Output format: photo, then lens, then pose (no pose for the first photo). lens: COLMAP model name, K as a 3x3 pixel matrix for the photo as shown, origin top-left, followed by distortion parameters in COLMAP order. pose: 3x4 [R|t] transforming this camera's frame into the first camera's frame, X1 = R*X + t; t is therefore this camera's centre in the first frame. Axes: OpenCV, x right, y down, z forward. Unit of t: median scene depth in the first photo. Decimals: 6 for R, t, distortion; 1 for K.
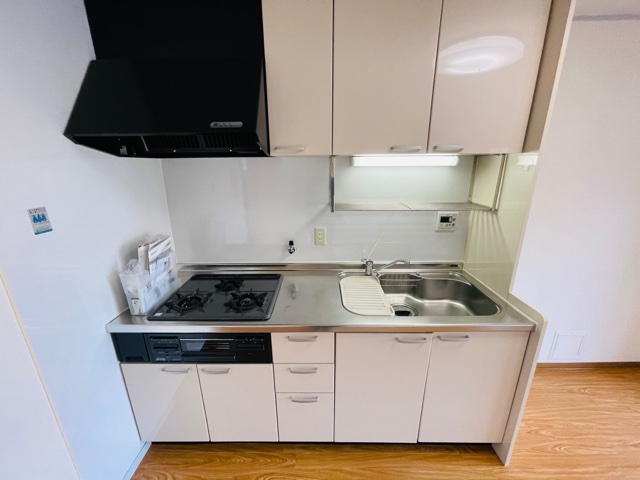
lens RADIAL K [[259.0, 0, 318.6], [0, 259.0, 241.3], [0, 0, 1]] dist [-0.000026, 0.000233]
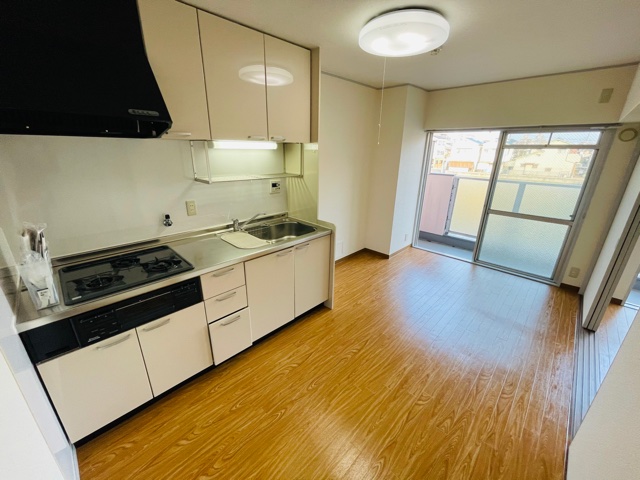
lens RADIAL K [[259.0, 0, 320.5], [0, 259.0, 242.5], [0, 0, 1]] dist [-0.000026, 0.000233]
pose [[0.689007, -0.229003, 0.687625, -0.504215], [0.182160, 0.973030, 0.141527, 0.087694], [-0.701490, 0.027744, 0.712140, -0.300521]]
